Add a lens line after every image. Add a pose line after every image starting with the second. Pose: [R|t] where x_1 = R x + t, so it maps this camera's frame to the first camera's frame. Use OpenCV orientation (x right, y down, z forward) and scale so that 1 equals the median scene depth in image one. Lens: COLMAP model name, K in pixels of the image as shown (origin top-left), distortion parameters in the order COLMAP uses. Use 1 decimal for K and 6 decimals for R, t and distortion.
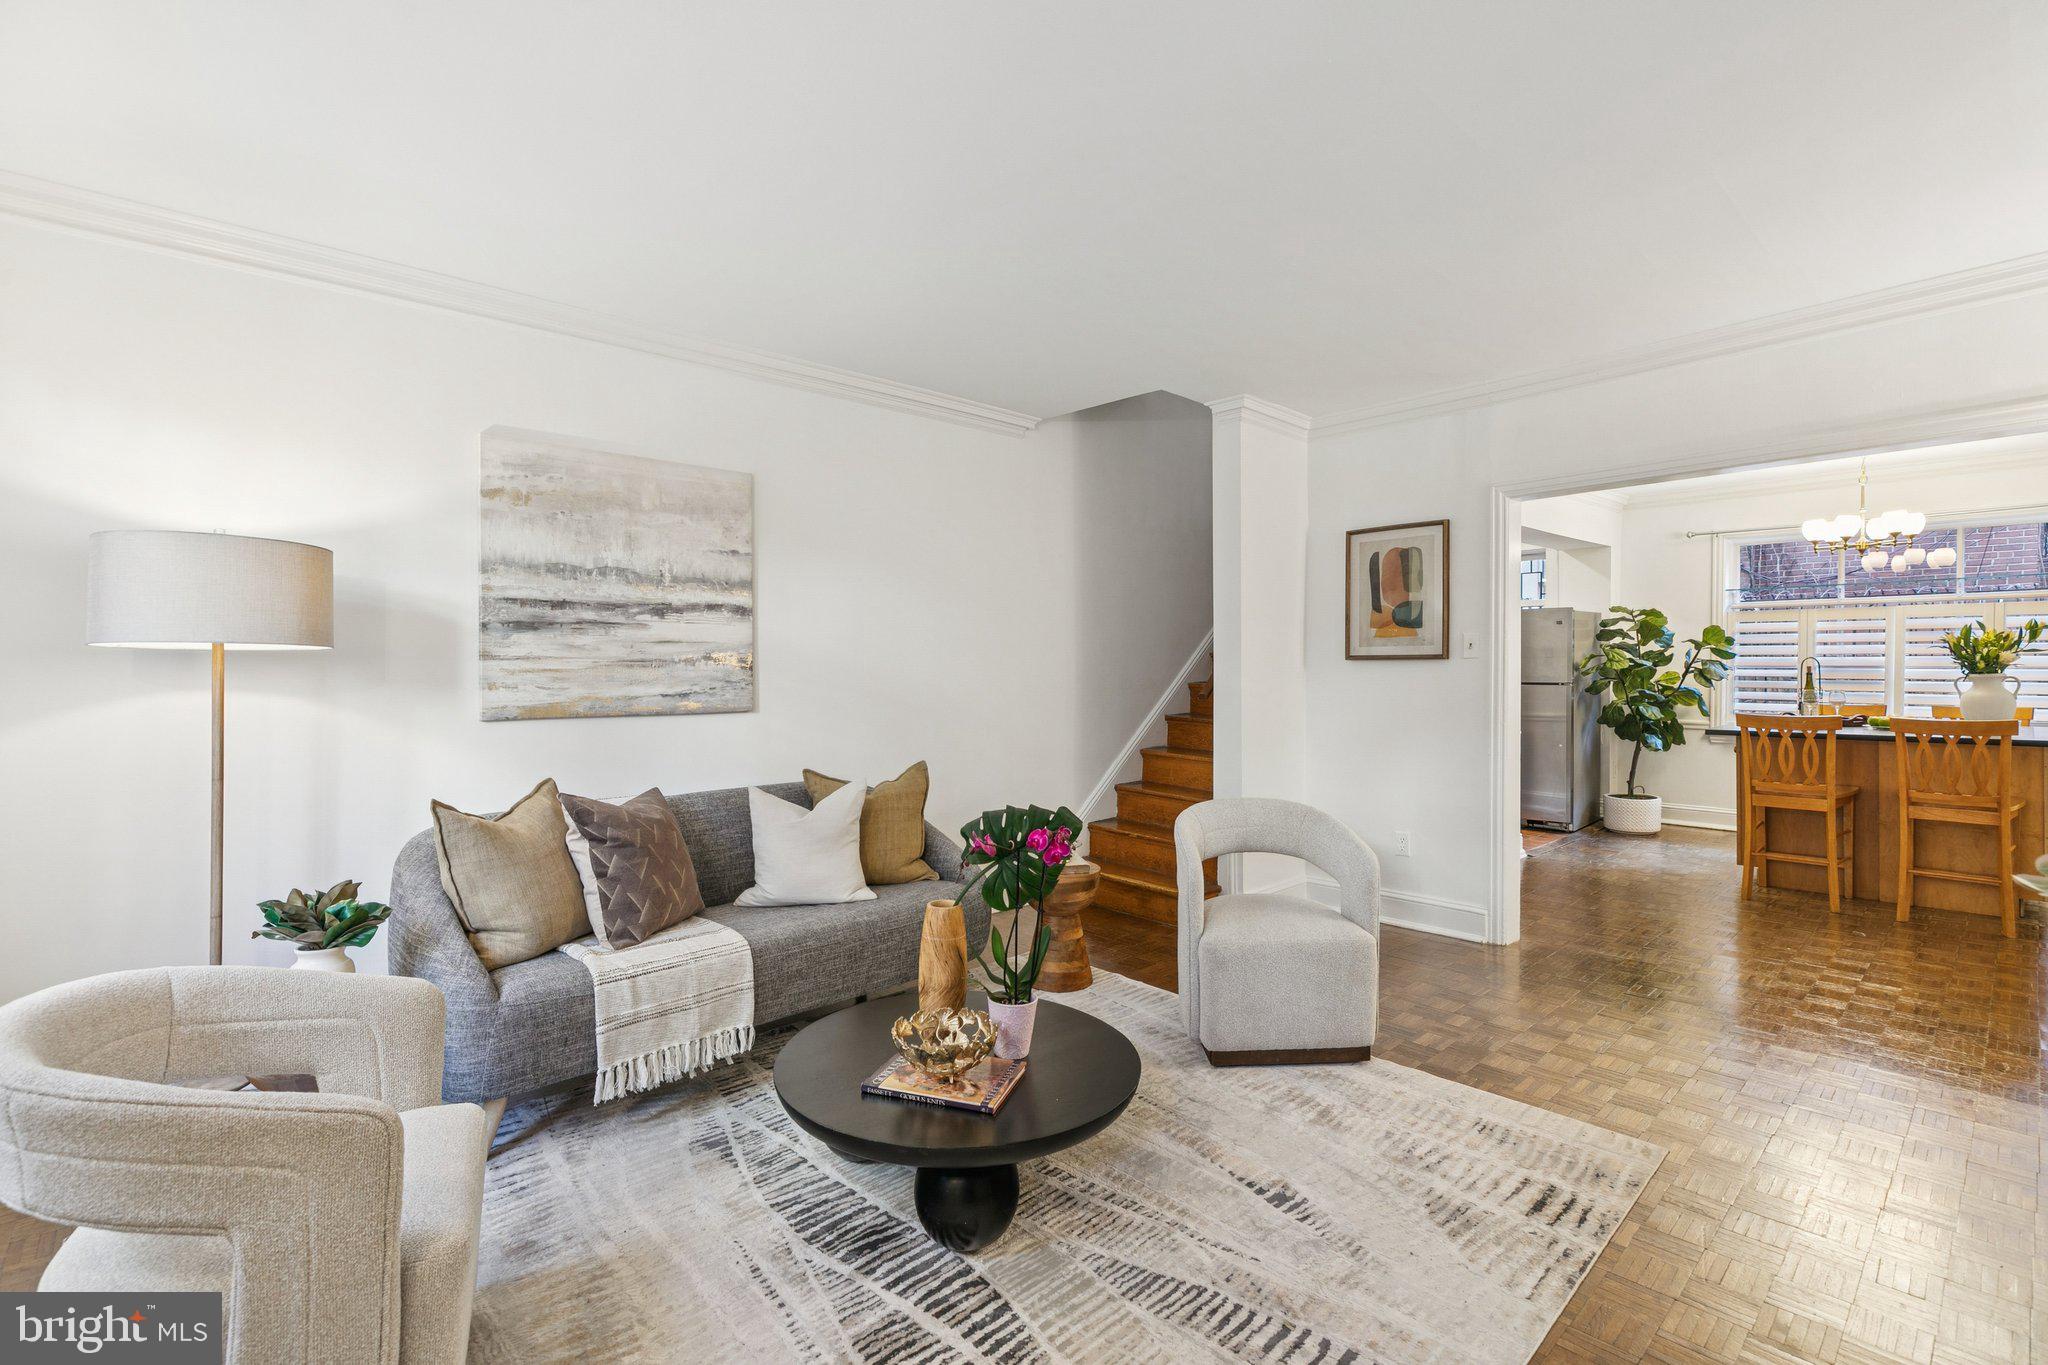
lens RADIAL K [[922.9, 0, 994.4], [0, 922.9, 666.3], [0, 0, 1]] dist [0.009384, -0.001419]
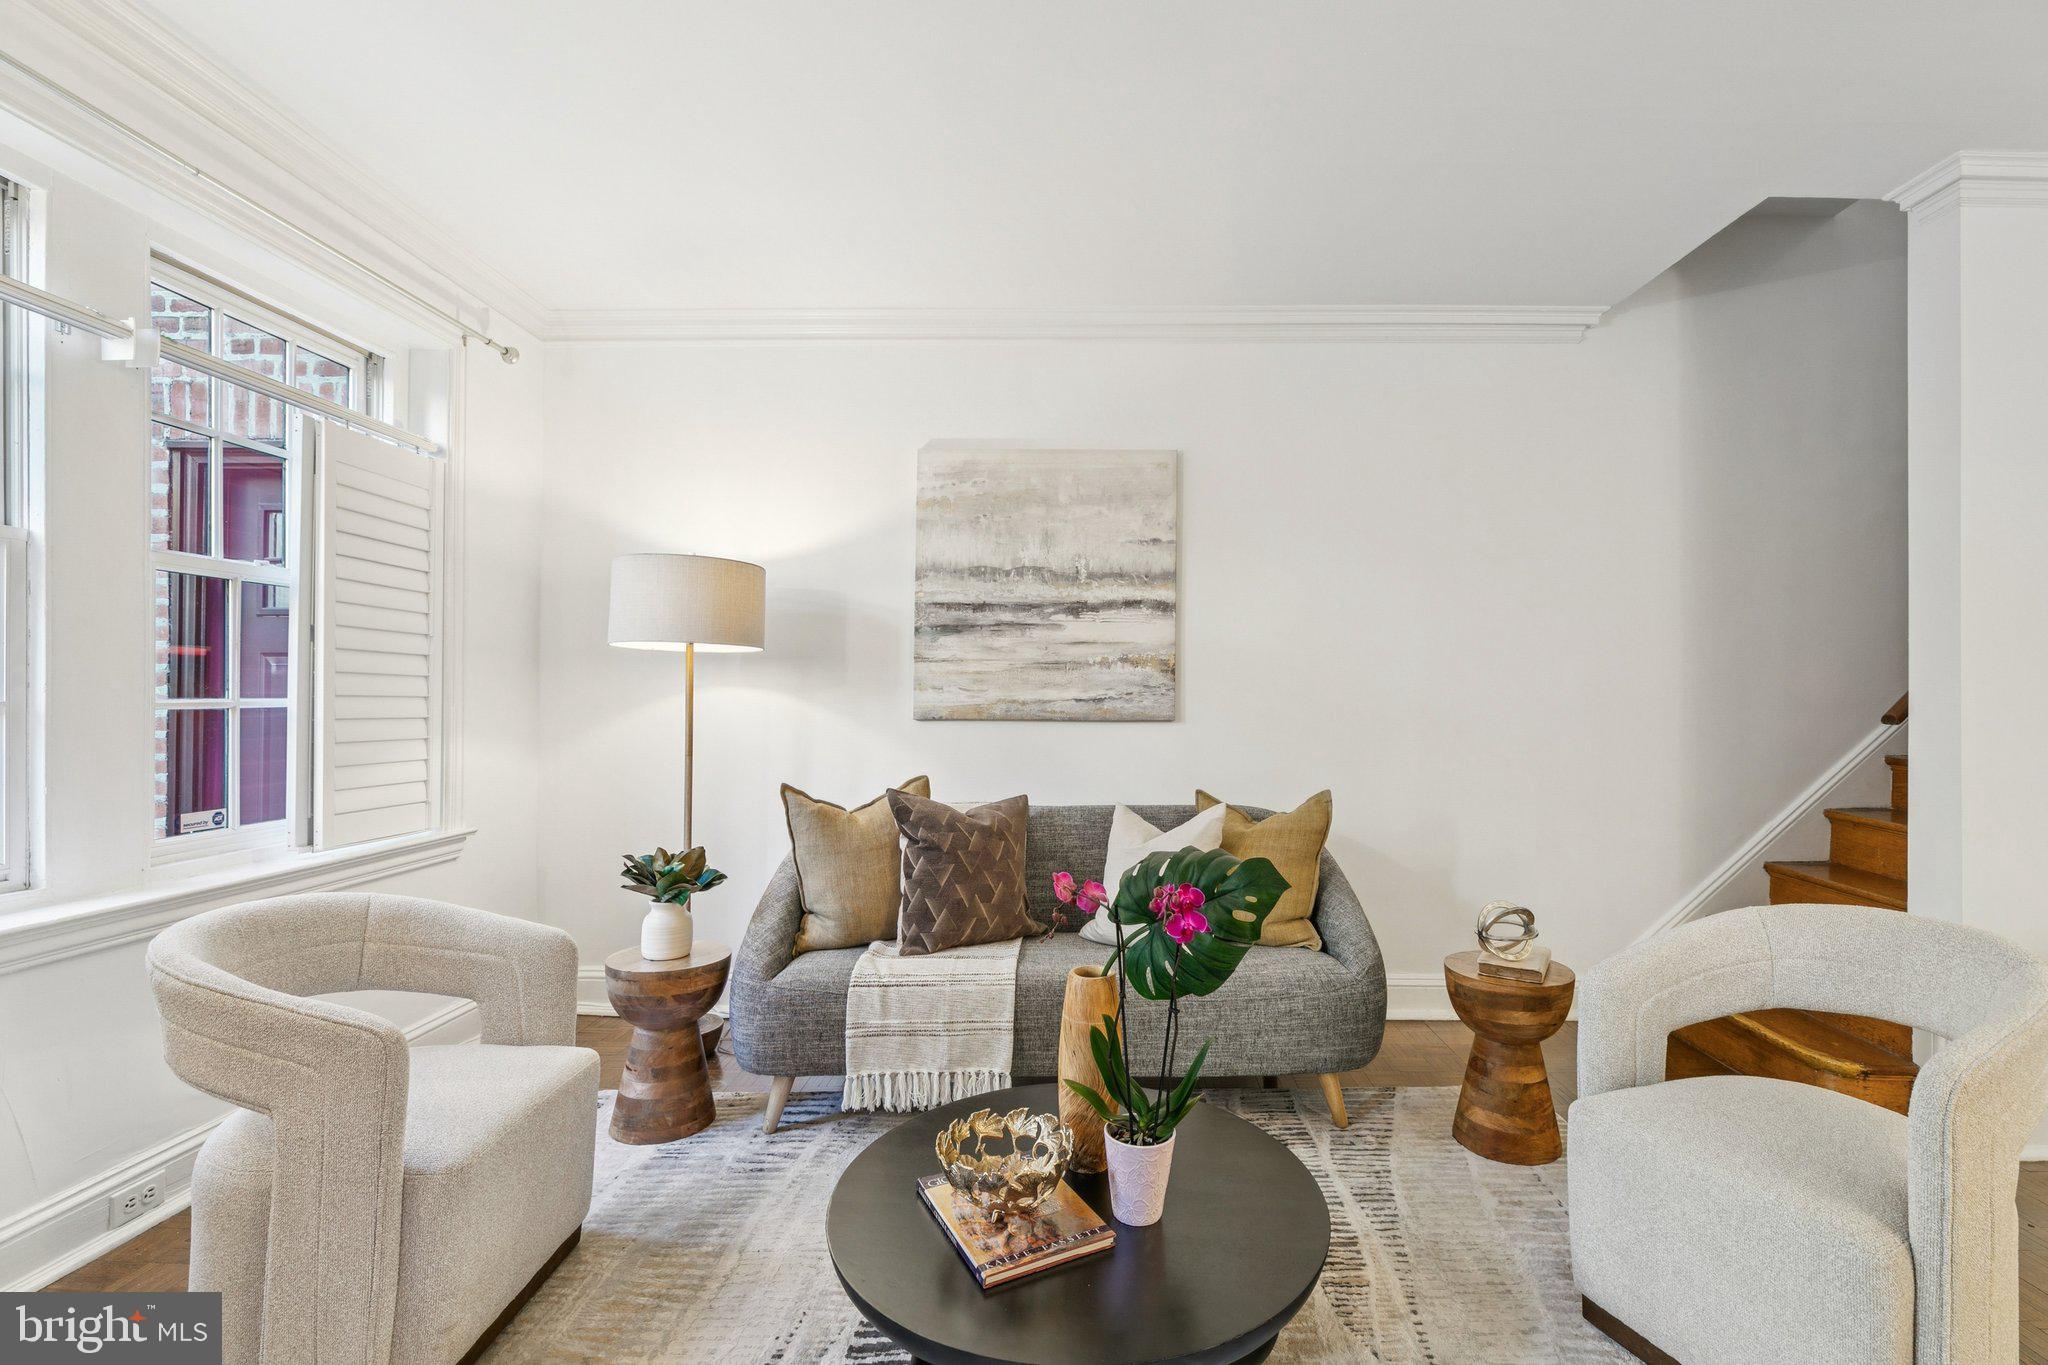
lens RADIAL K [[954.6, 0, 1029.4], [0, 954.6, 680.7], [0, 0, 1]] dist [0.005263, -0.001368]
pose [[0.750581, 0.000082, -0.660779, 0.256851], [-0.008773, 0.999913, -0.009841, 0.023095], [0.660721, 0.013183, 0.750516, 0.256045]]
